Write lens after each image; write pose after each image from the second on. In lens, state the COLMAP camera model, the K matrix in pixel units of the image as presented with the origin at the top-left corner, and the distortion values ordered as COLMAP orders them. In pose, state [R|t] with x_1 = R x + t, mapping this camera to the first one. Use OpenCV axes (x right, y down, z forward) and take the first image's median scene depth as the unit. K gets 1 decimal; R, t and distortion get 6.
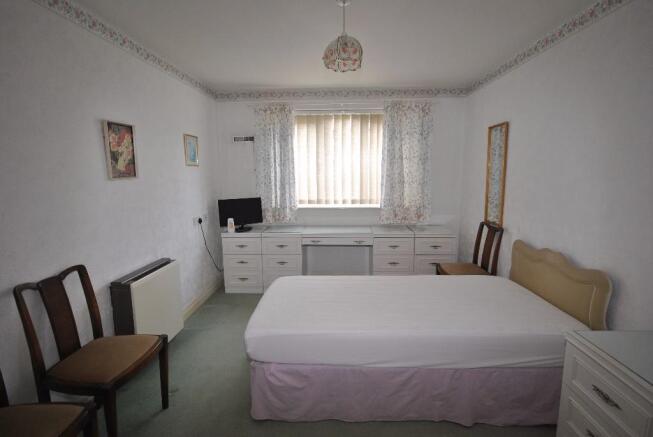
lens RADIAL K [[315.0, 0, 326.5], [0, 315.0, 218.5], [0, 0, 1]] dist [0.001859, 0.000258]
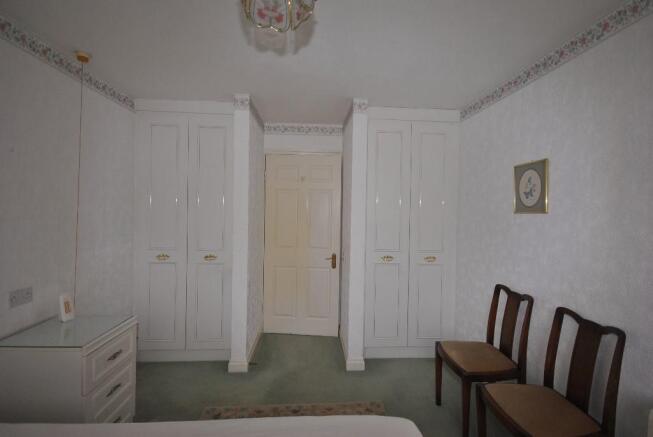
lens RADIAL K [[315.0, 0, 326.5], [0, 315.0, 218.5], [0, 0, 1]] dist [0.001859, 0.000258]
pose [[-0.995345, -0.010952, -0.095755, 0.027704], [-0.027062, 0.985310, 0.168615, -0.293248], [0.092501, 0.170421, -0.981020, 2.016900]]
